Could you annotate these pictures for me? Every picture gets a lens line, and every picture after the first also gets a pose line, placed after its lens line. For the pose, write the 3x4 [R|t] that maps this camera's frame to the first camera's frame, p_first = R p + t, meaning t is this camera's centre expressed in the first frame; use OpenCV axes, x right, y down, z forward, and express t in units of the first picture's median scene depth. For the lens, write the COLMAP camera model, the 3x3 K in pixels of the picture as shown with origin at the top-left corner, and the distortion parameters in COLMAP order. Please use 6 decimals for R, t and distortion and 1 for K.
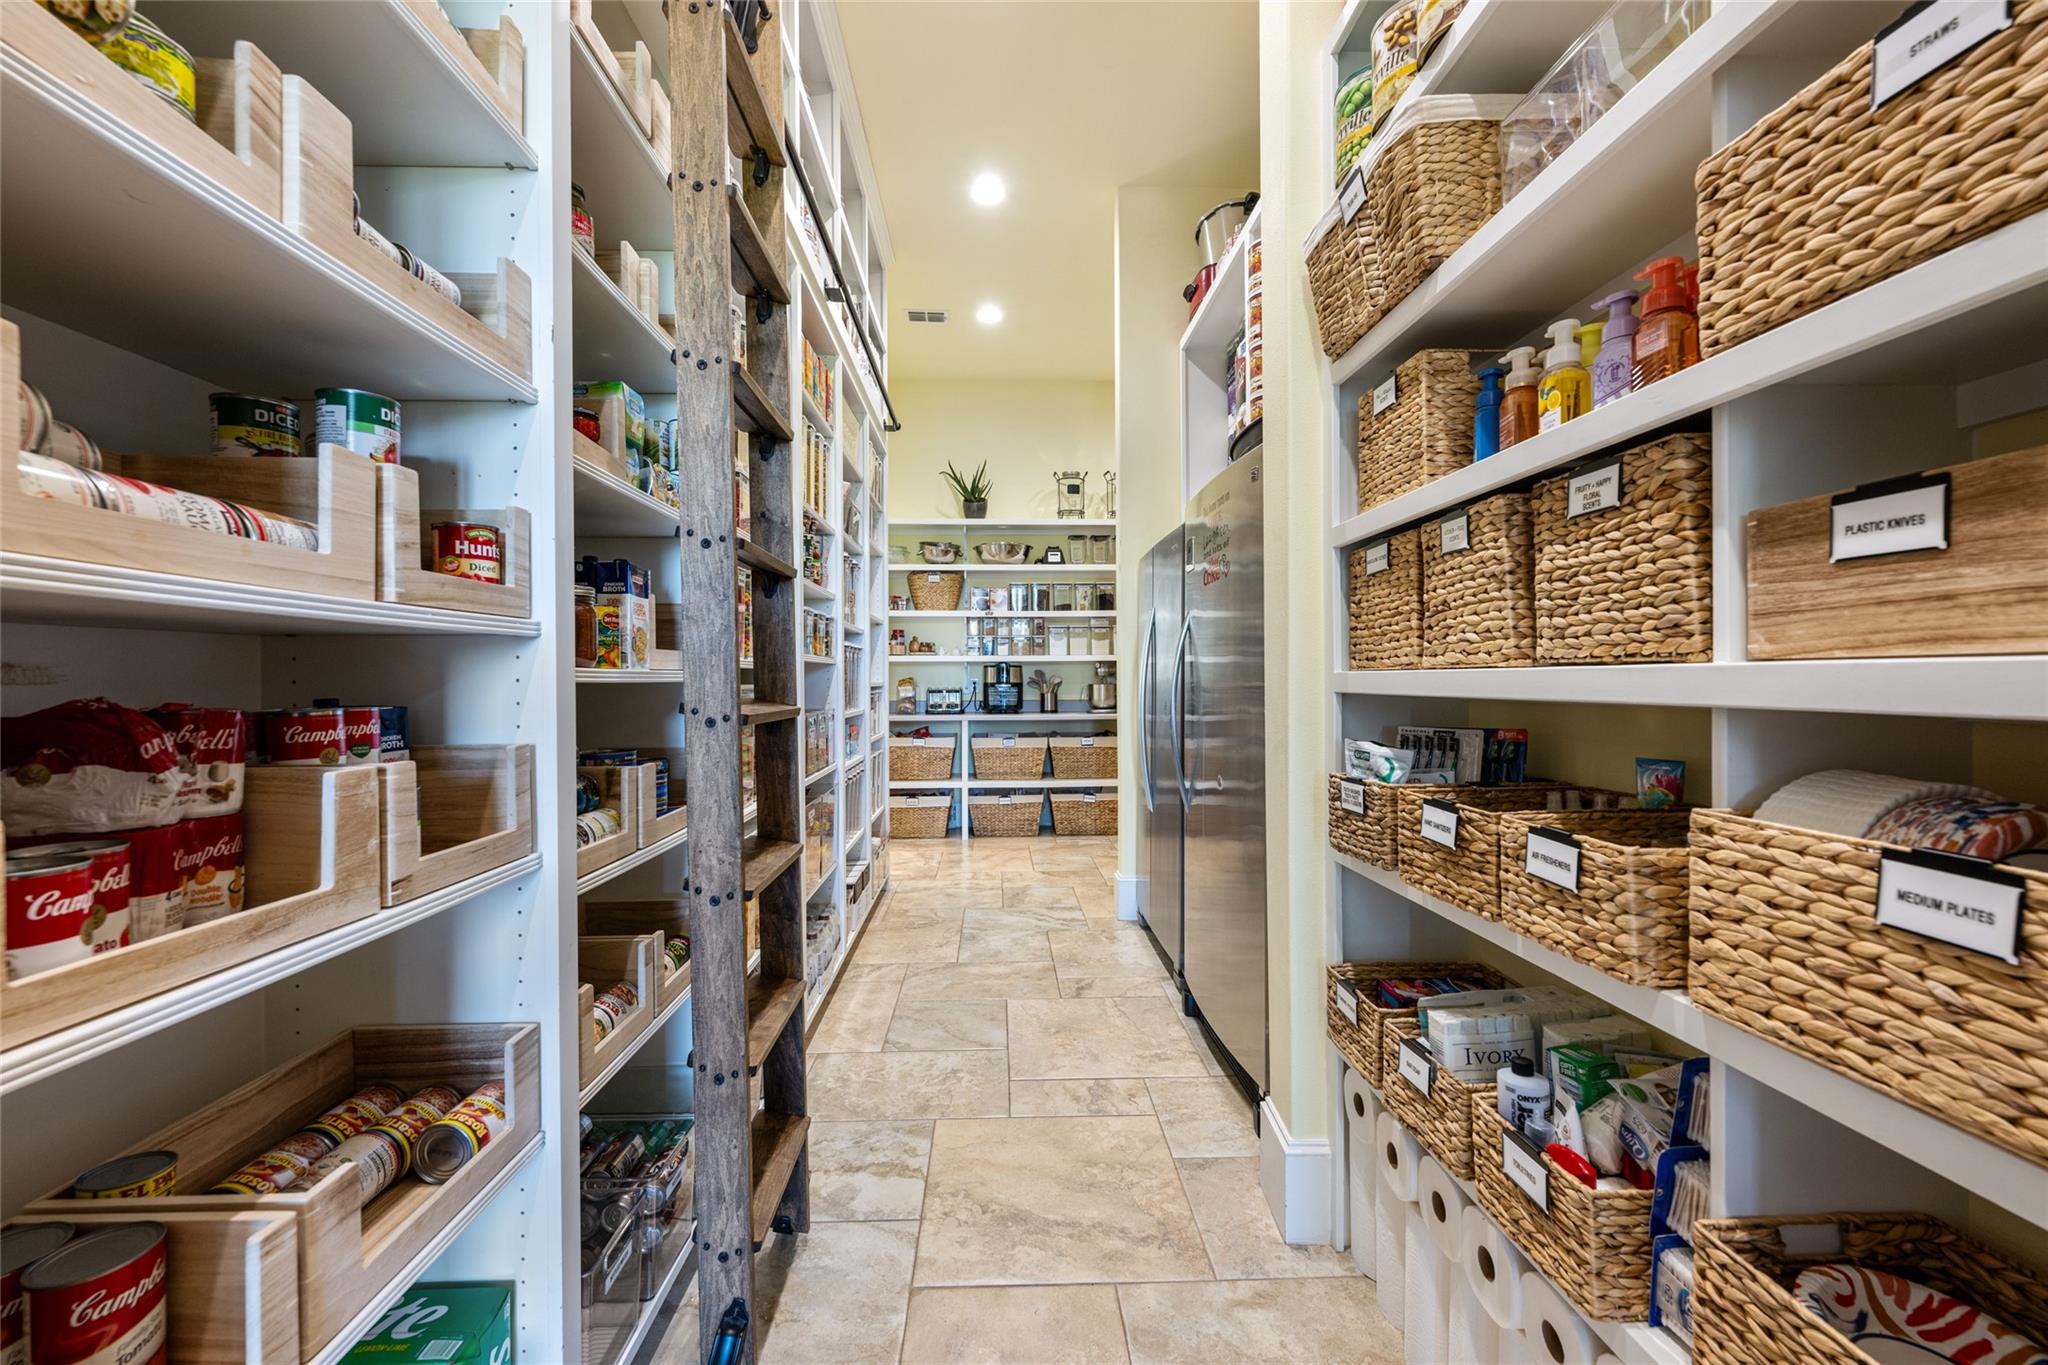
lens RADIAL K [[803.8, 0, 1020.5], [0, 803.8, 683.3], [0, 0, 1]] dist [-0.001241, -0.000014]
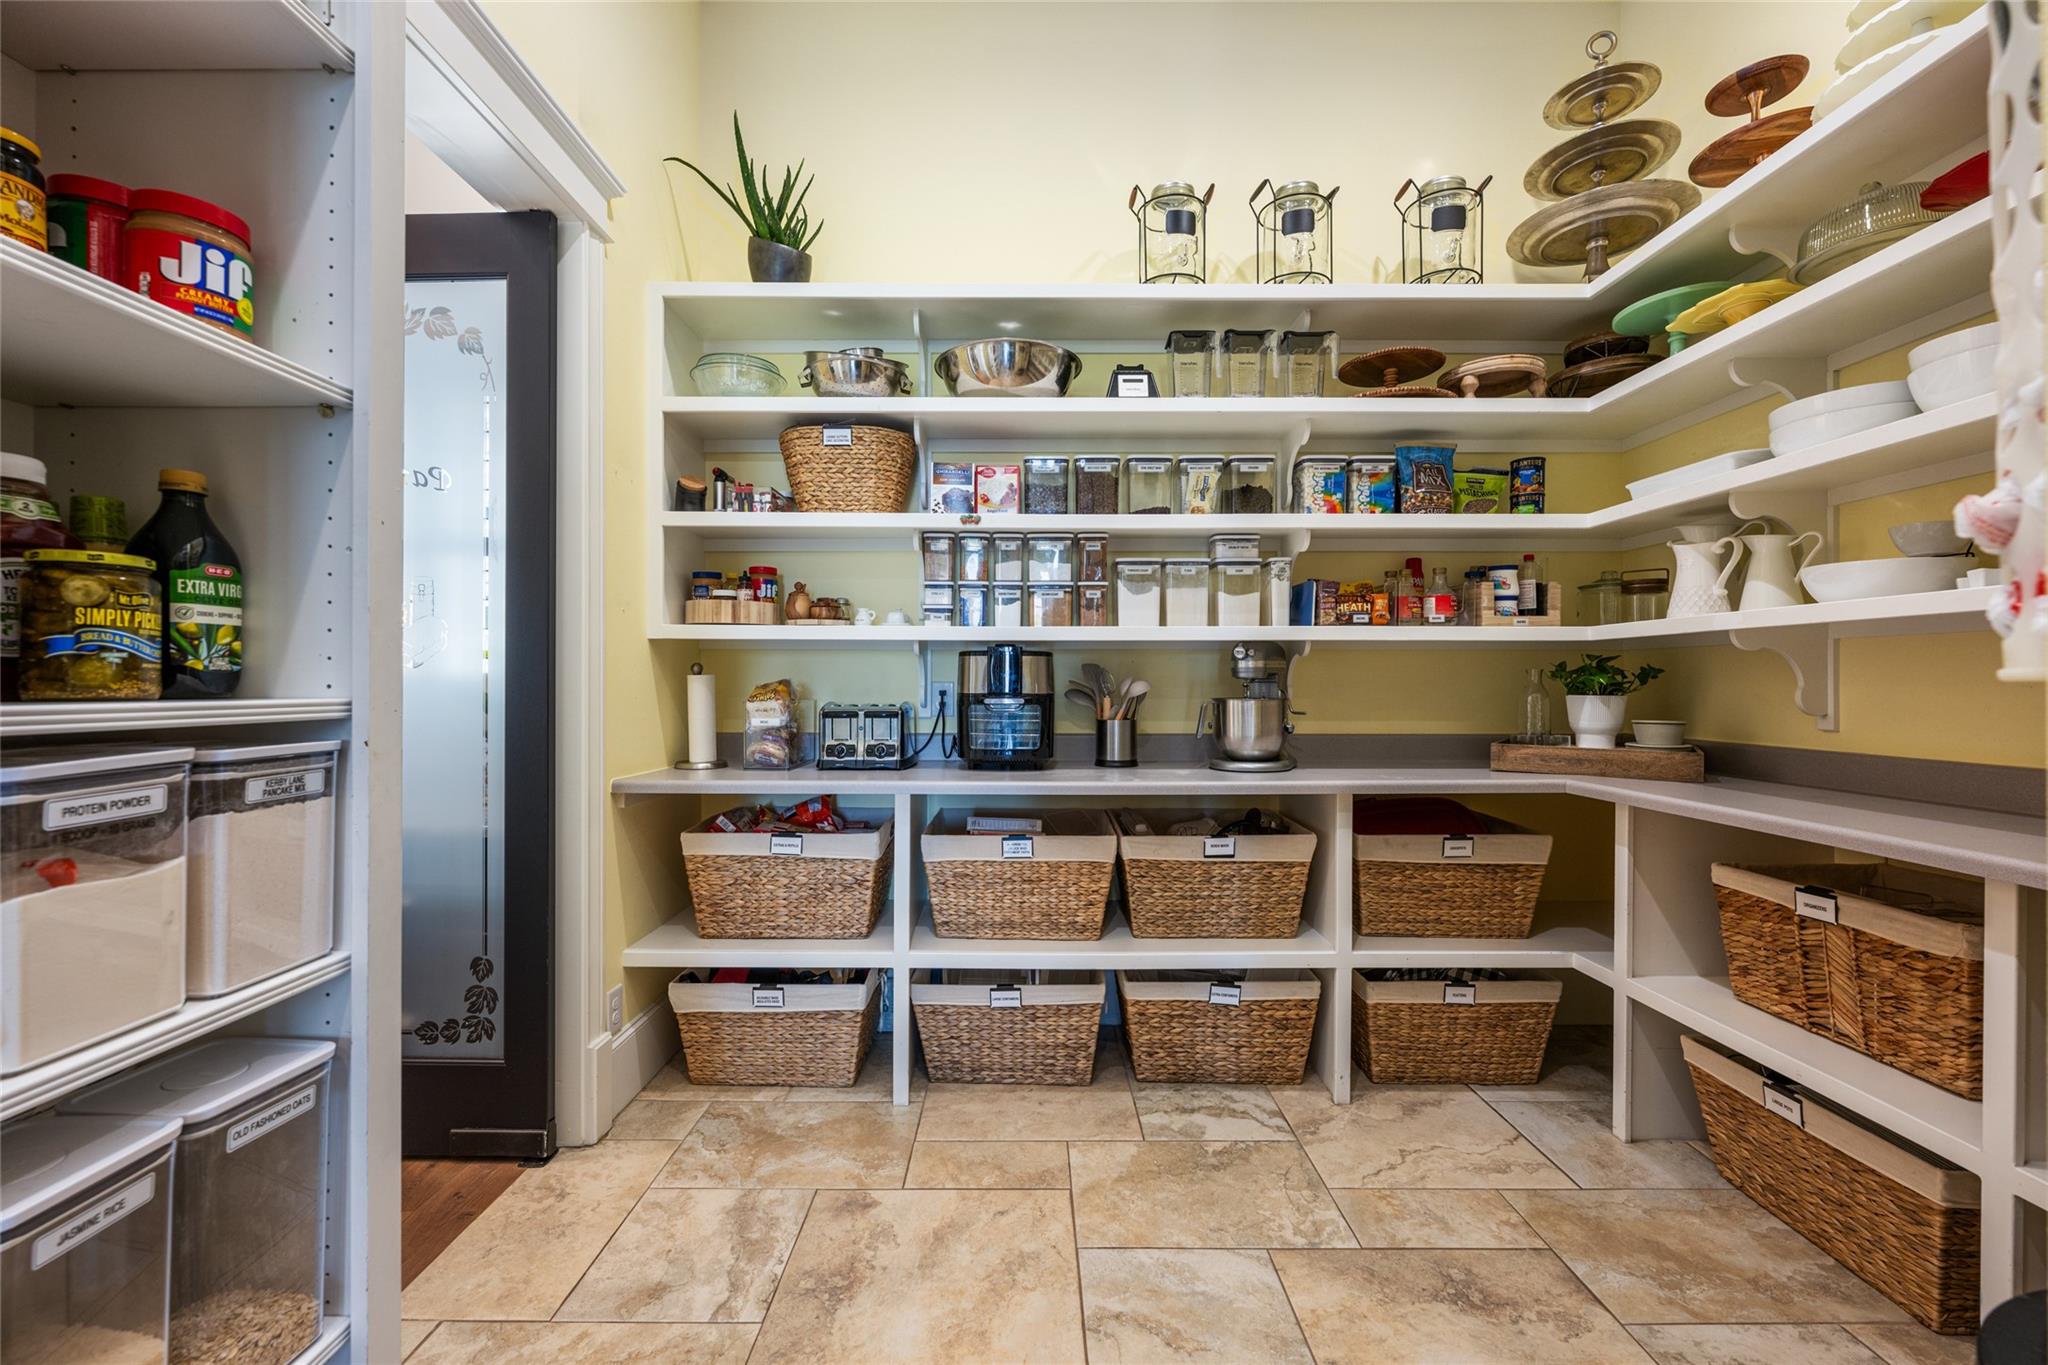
lens RADIAL K [[803.8, 0, 1025.6], [0, 803.8, 678.9], [0, 0, 1]] dist [-0.001241, -0.000014]
pose [[0.999419, 0.006398, -0.033485, 0.001981], [-0.006475, 0.999977, -0.002176, -0.007473], [0.033470, 0.002392, 0.999437, 0.592323]]
